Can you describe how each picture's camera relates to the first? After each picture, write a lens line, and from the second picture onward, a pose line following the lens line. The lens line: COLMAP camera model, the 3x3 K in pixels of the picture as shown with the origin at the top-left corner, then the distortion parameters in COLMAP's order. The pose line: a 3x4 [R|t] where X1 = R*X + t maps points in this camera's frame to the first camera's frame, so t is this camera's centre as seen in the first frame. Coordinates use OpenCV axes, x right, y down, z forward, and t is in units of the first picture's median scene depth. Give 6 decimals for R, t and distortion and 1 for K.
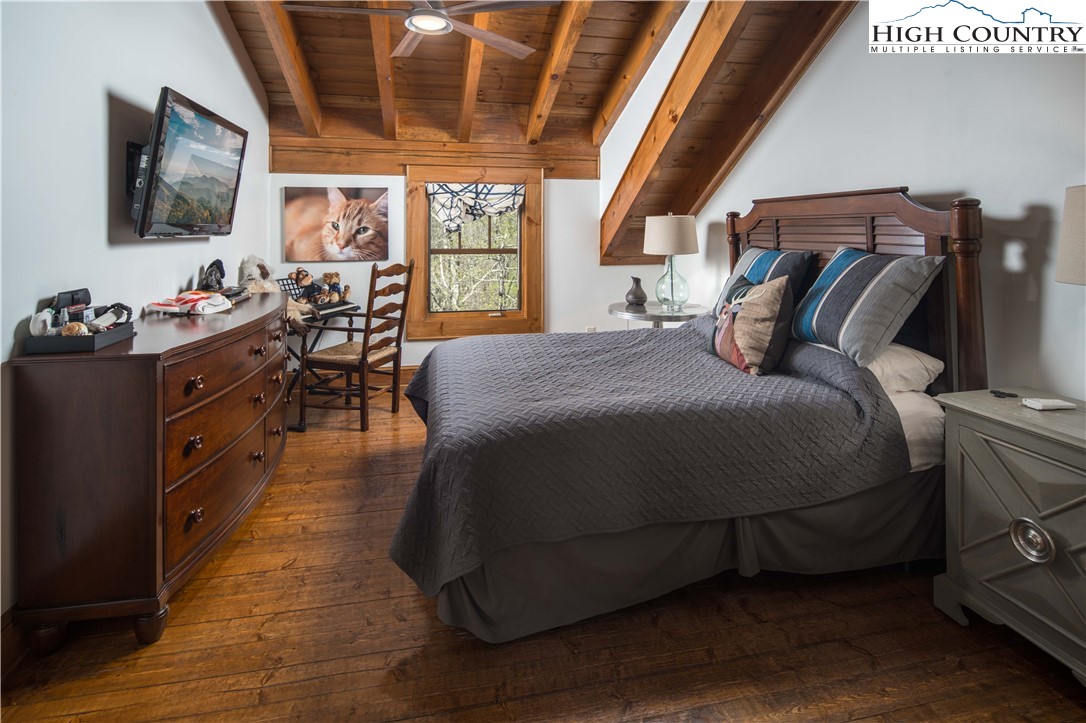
lens RADIAL K [[556.3, 0, 543.0], [0, 556.3, 361.5], [0, 0, 1]] dist [0.001149, -0.000833]
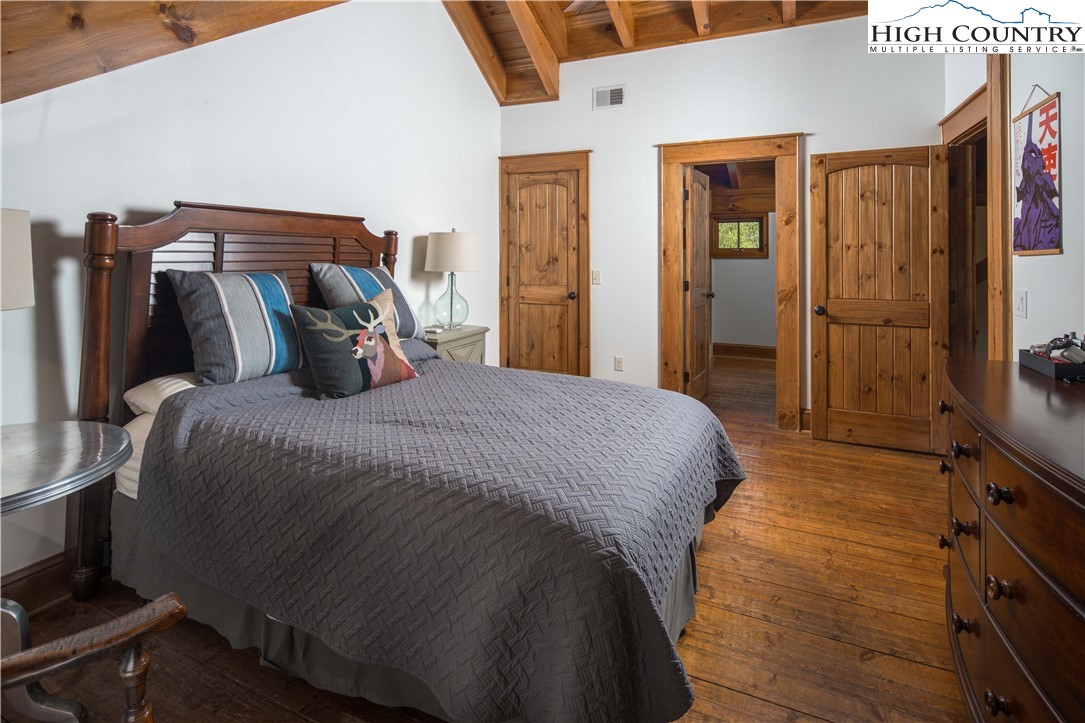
lens RADIAL K [[555.8, 0, 542.5], [0, 555.8, 361.5], [0, 0, 1]] dist [0.001149, -0.000833]
pose [[-0.814235, -0.122372, 0.567491, -0.452513], [0.120621, 0.920536, 0.371569, -0.380965], [-0.567865, 0.370996, -0.734773, 1.621984]]
